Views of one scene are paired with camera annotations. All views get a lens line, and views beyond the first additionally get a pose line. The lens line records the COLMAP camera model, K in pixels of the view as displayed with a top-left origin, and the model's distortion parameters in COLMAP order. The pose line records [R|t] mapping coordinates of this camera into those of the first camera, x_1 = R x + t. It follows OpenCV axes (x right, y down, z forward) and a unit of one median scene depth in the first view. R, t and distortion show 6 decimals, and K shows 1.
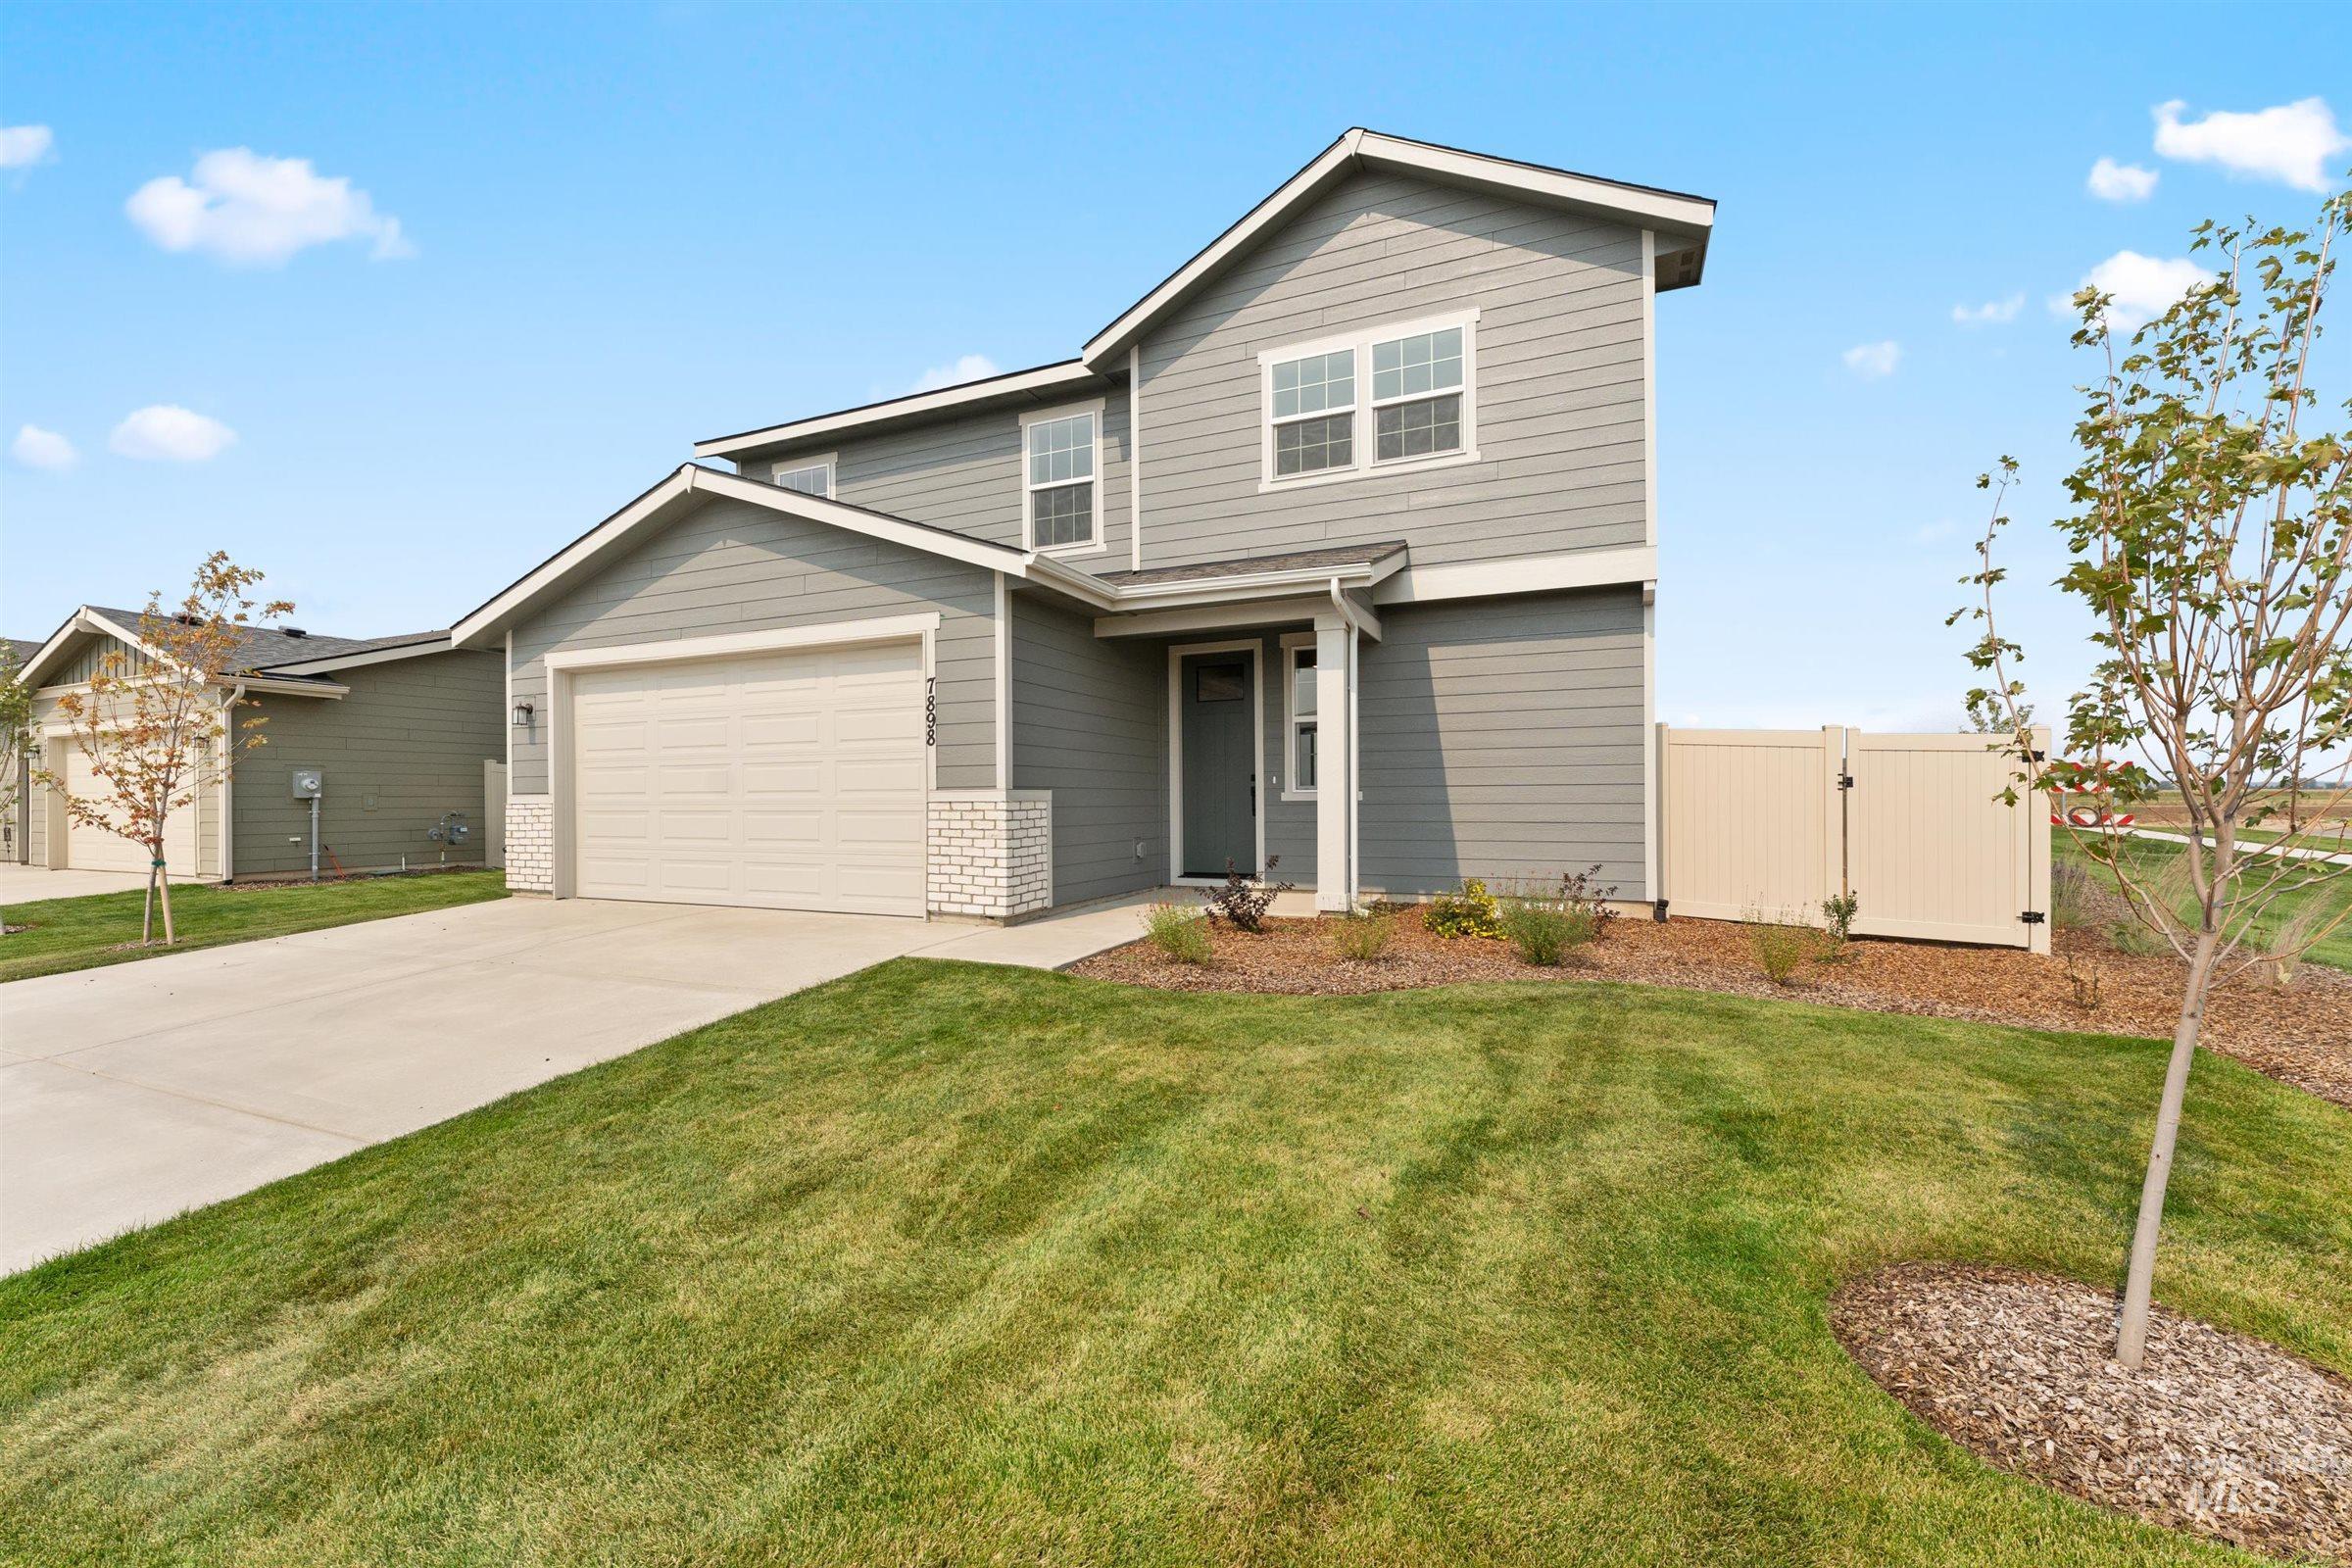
lens RADIAL K [[962.3, 0, 1172.7], [0, 962.3, 788.0], [0, 0, 1]] dist [-0.003490, 0.000005]
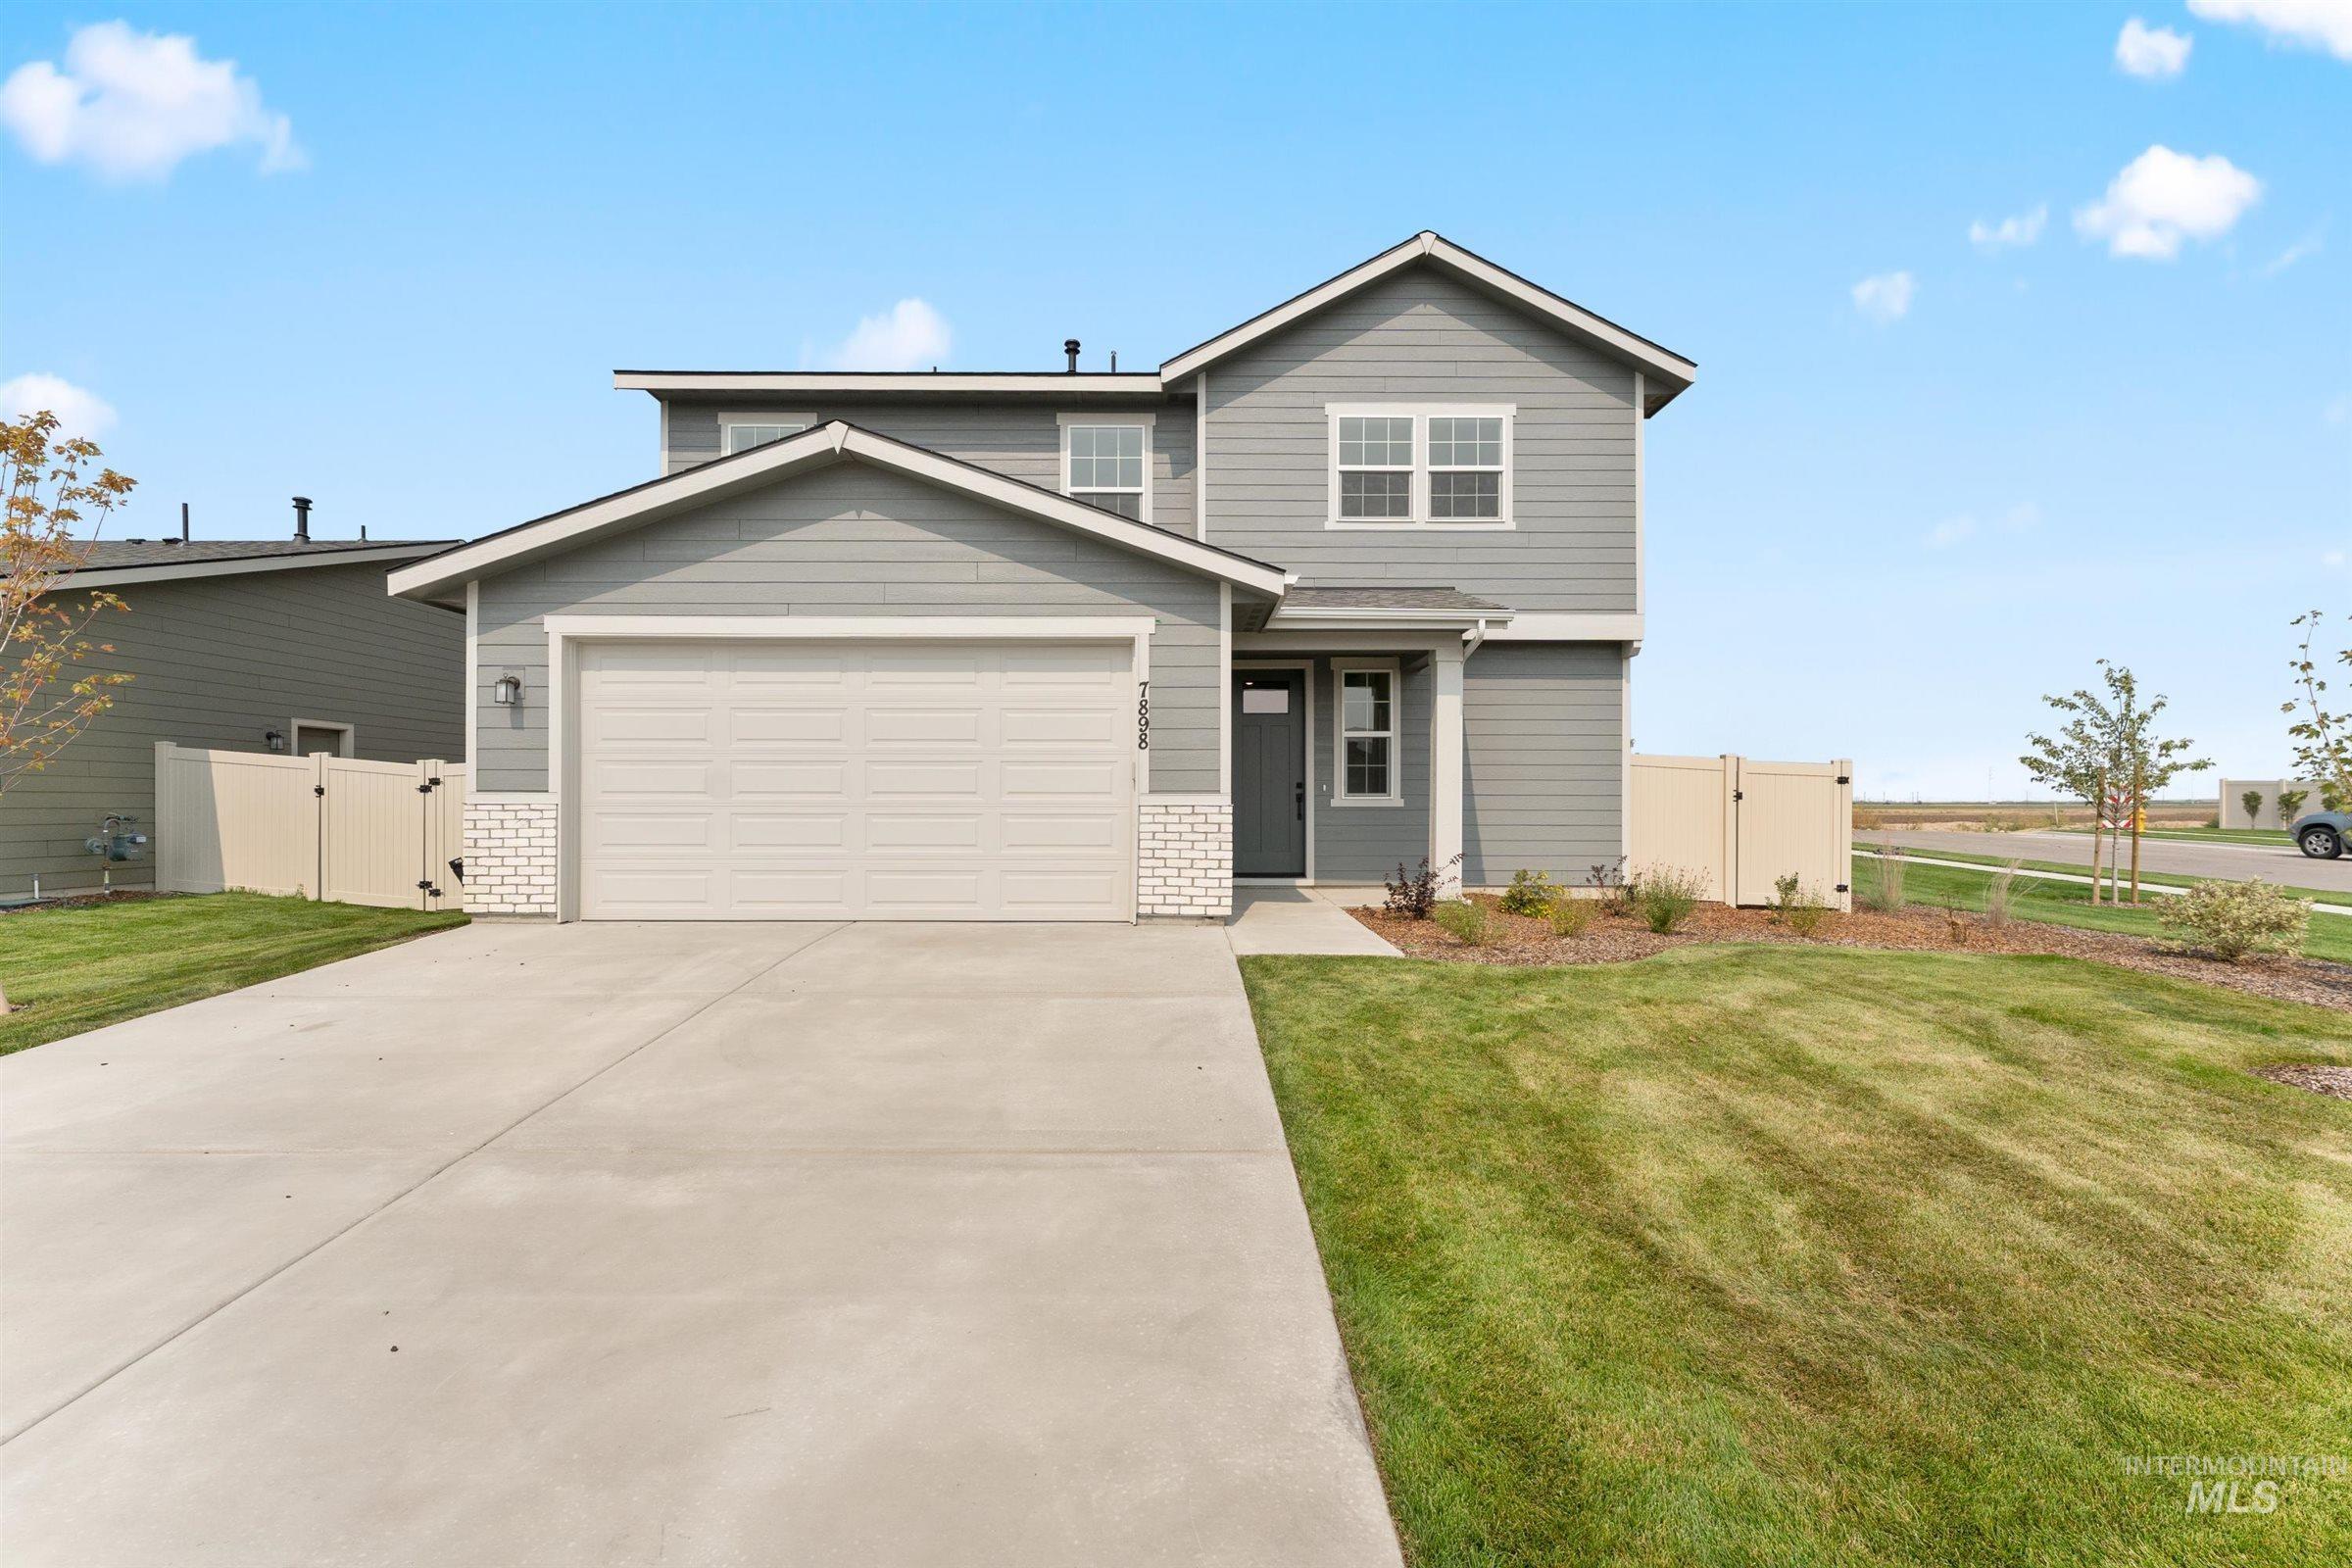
lens RADIAL K [[962.3, 0, 1177.5], [0, 962.3, 788.8], [0, 0, 1]] dist [-0.003490, 0.000005]
pose [[0.909739, 0.014232, 0.414937, -0.551958], [-0.012040, 0.999896, -0.007898, 0.004084], [-0.415006, 0.002189, 0.909816, 0.062278]]
